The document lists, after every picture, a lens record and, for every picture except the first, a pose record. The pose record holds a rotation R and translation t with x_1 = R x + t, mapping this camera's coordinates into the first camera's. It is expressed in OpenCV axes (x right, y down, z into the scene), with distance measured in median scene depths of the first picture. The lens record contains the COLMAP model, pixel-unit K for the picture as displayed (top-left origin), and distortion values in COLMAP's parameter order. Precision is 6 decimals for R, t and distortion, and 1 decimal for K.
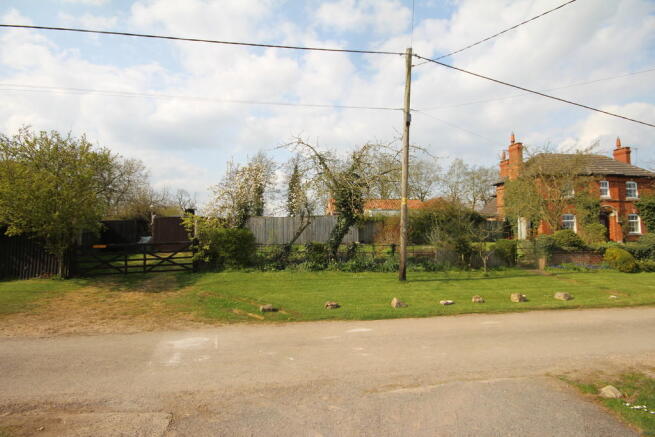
lens RADIAL K [[301.8, 0, 326.0], [0, 301.8, 218.4], [0, 0, 1]] dist [-0.000250, -0.000318]
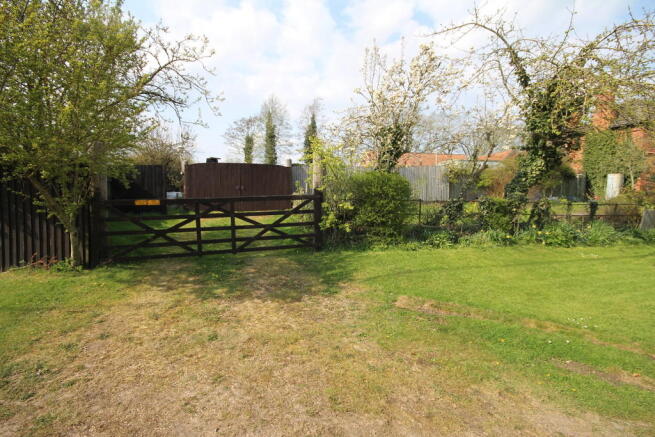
lens RADIAL K [[301.8, 0, 329.0], [0, 301.8, 218.0], [0, 0, 1]] dist [-0.000250, -0.000318]
pose [[0.998217, 0.000662, 0.059687, -0.464673], [-0.008007, 0.992386, 0.122906, 0.052811], [-0.059152, -0.123164, 0.990622, 0.469381]]
